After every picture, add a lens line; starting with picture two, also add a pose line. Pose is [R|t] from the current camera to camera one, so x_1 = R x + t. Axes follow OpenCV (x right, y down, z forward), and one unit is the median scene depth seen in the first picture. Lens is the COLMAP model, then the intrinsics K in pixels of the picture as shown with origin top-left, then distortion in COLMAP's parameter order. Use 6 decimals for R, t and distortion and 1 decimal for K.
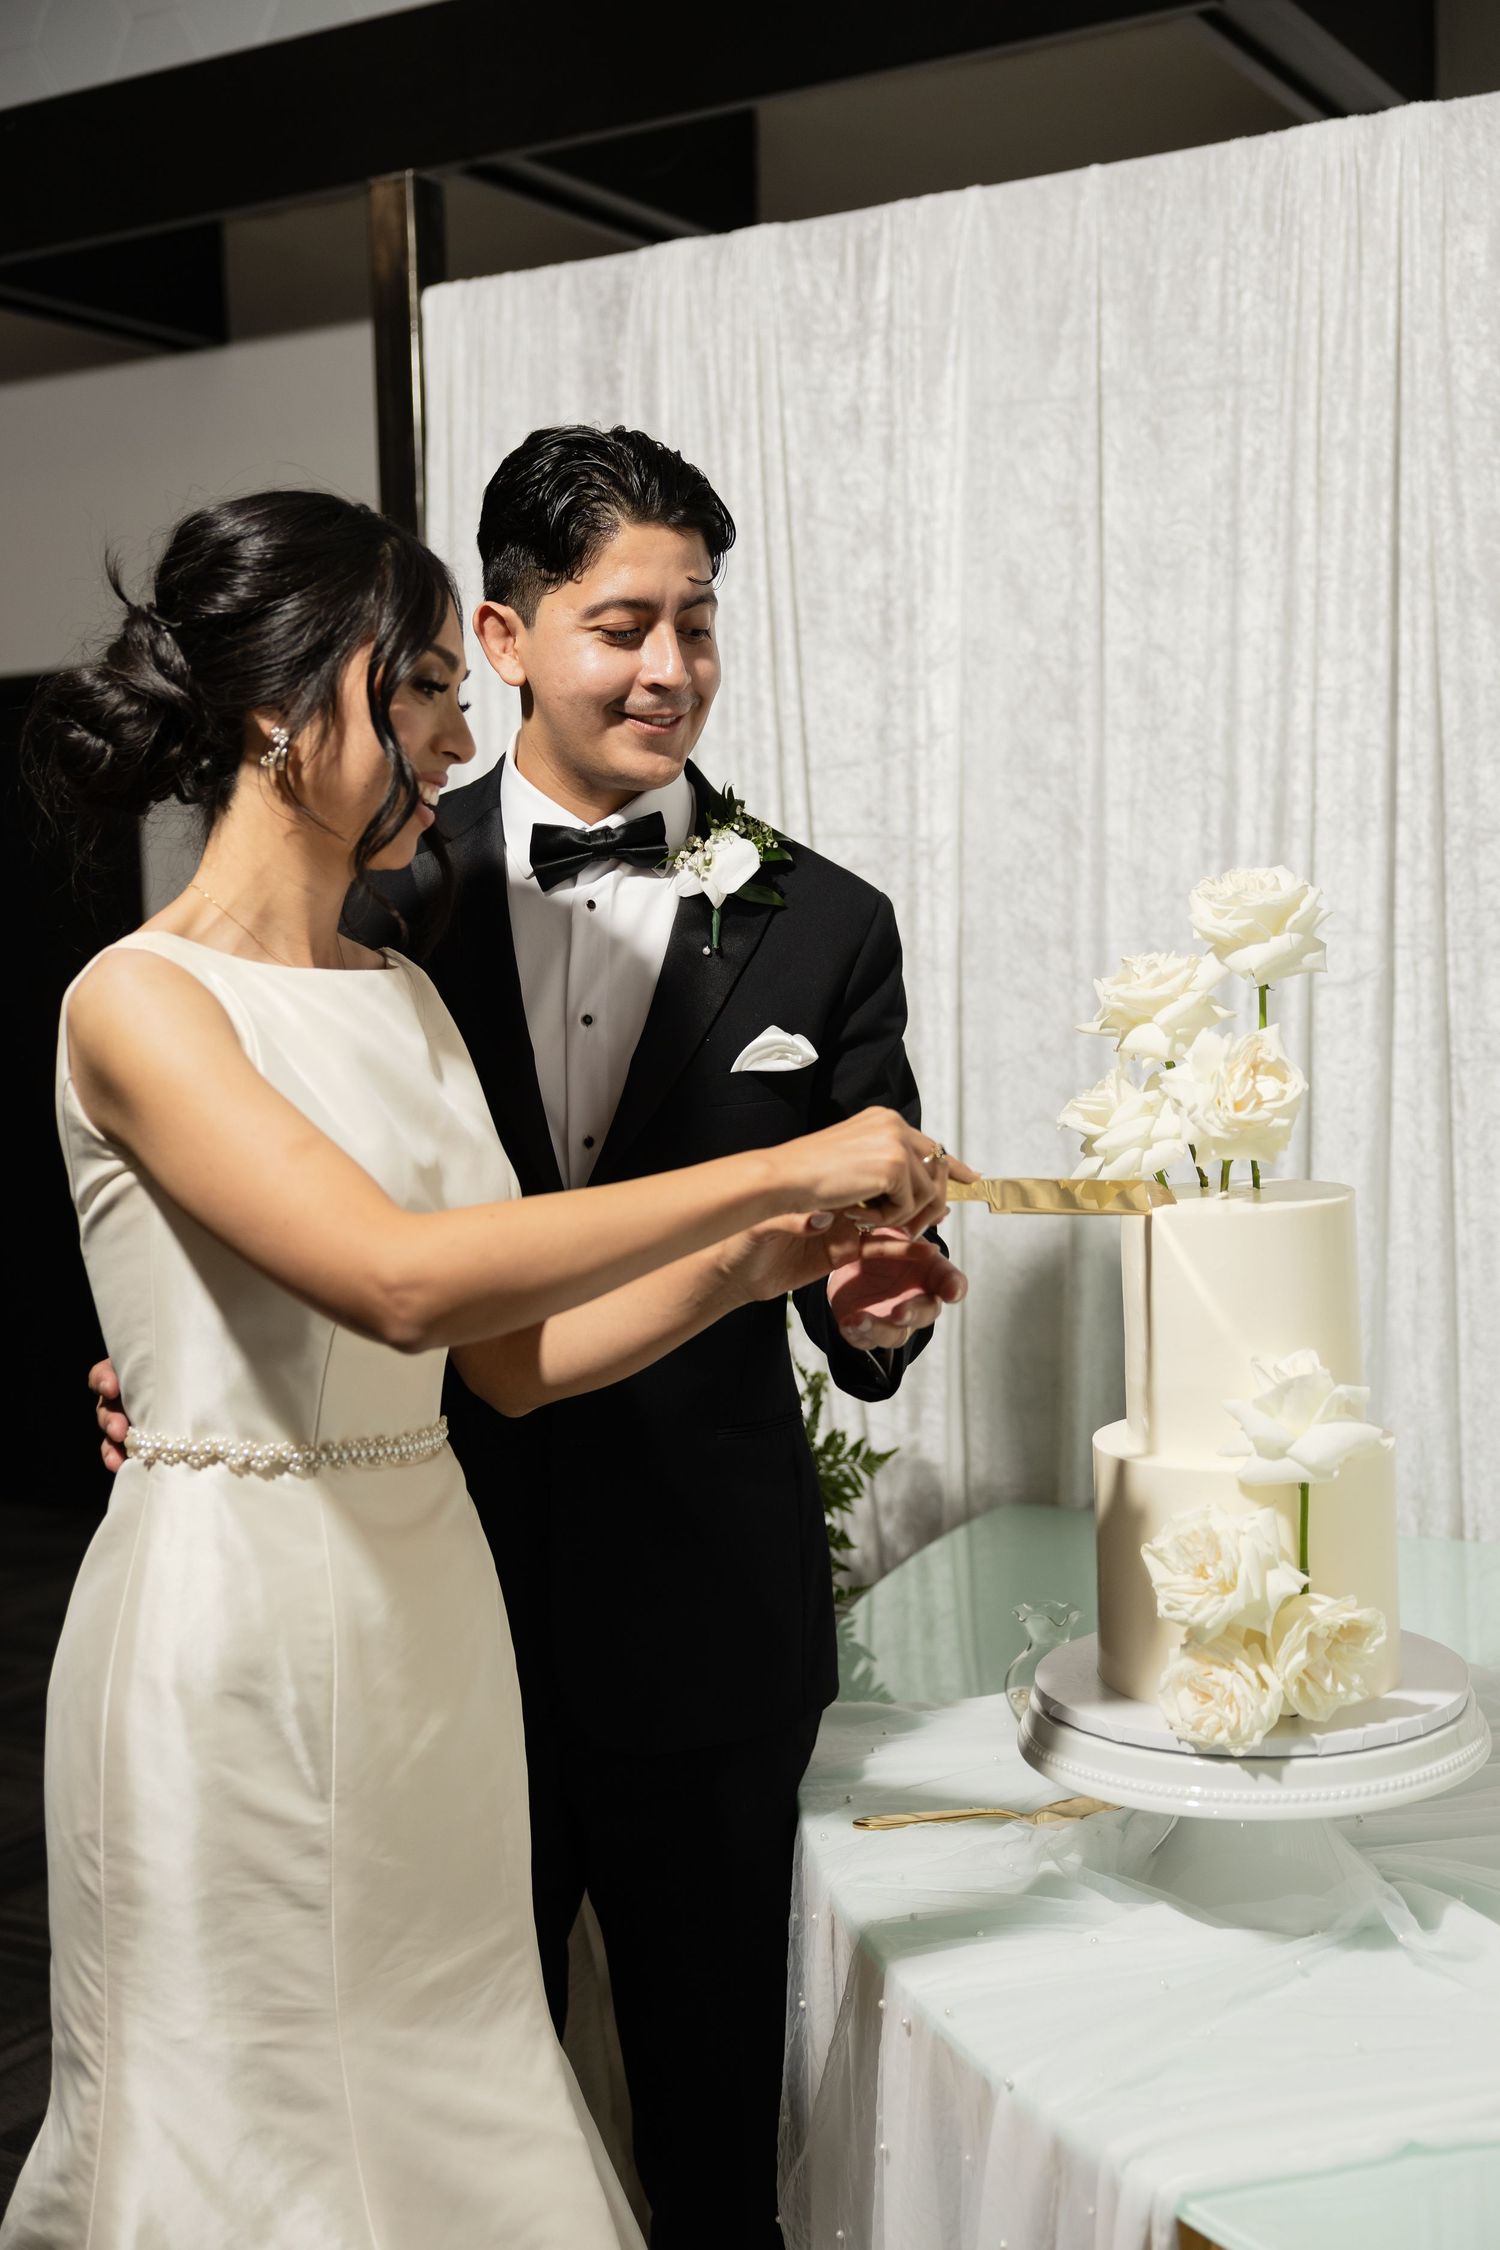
lens RADIAL K [[2662.9, 0, 717.3], [0, 2662.9, 1156.6], [0, 0, 1]] dist [0.018545, 0.000000]
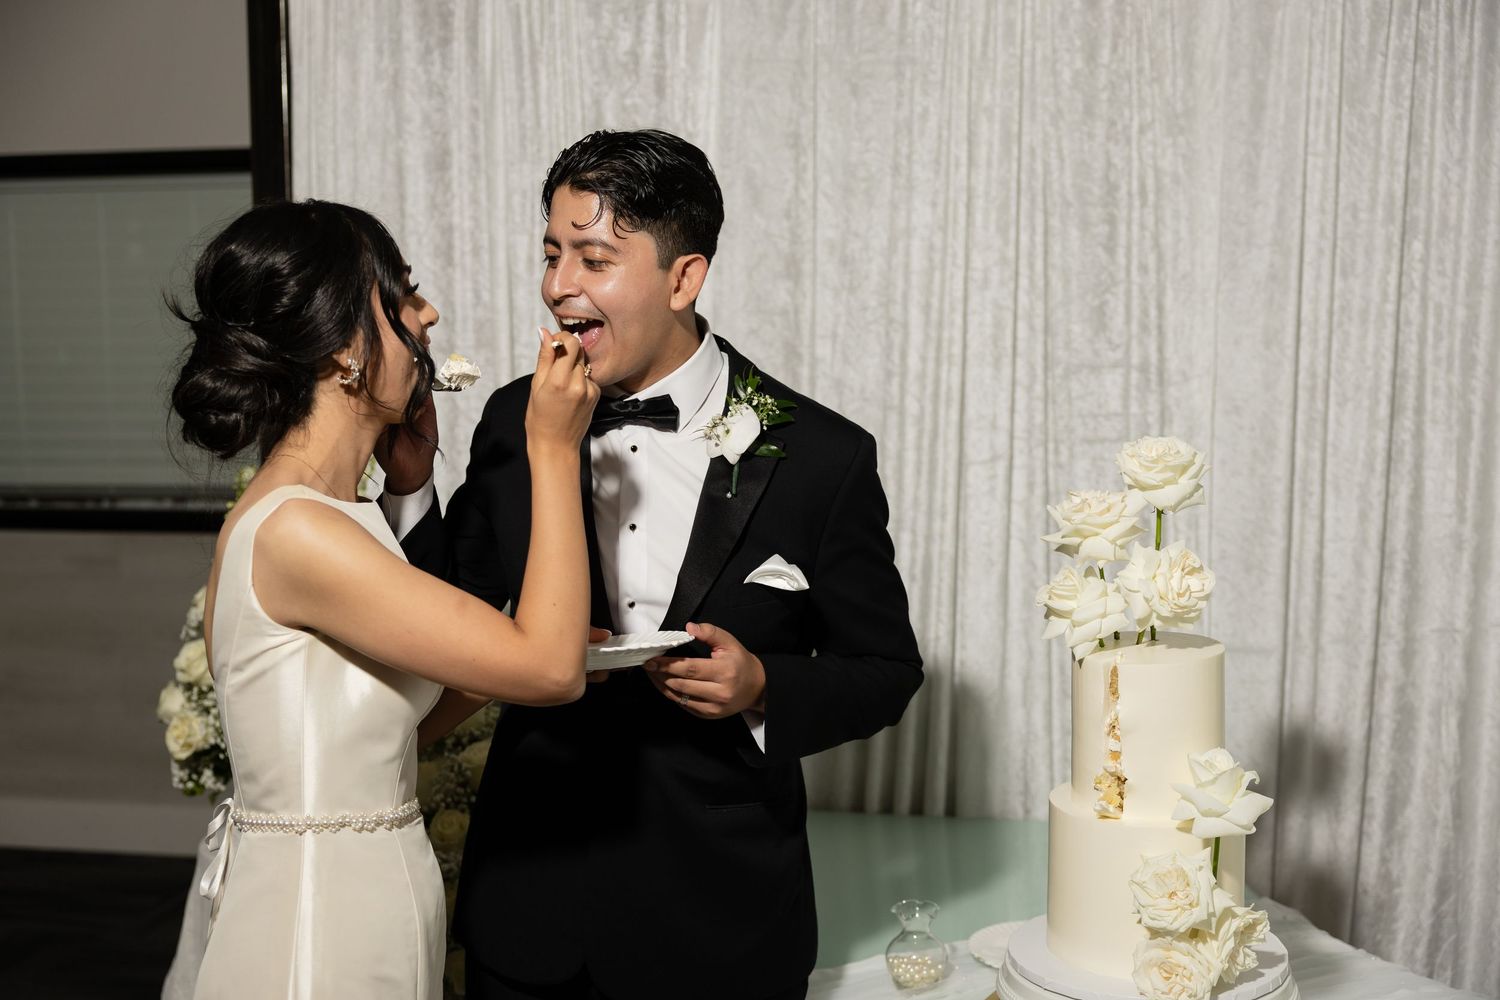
lens RADIAL K [[1888.8, 0, 779.2], [0, 1888.8, 521.8], [0, 0, 1]] dist [0.024520, 0.000000]
pose [[0.949698, -0.011941, 0.312941, -0.215098], [0.008745, 0.999894, 0.011616, -0.044311], [-0.313046, -0.008295, 0.949702, 0.009415]]
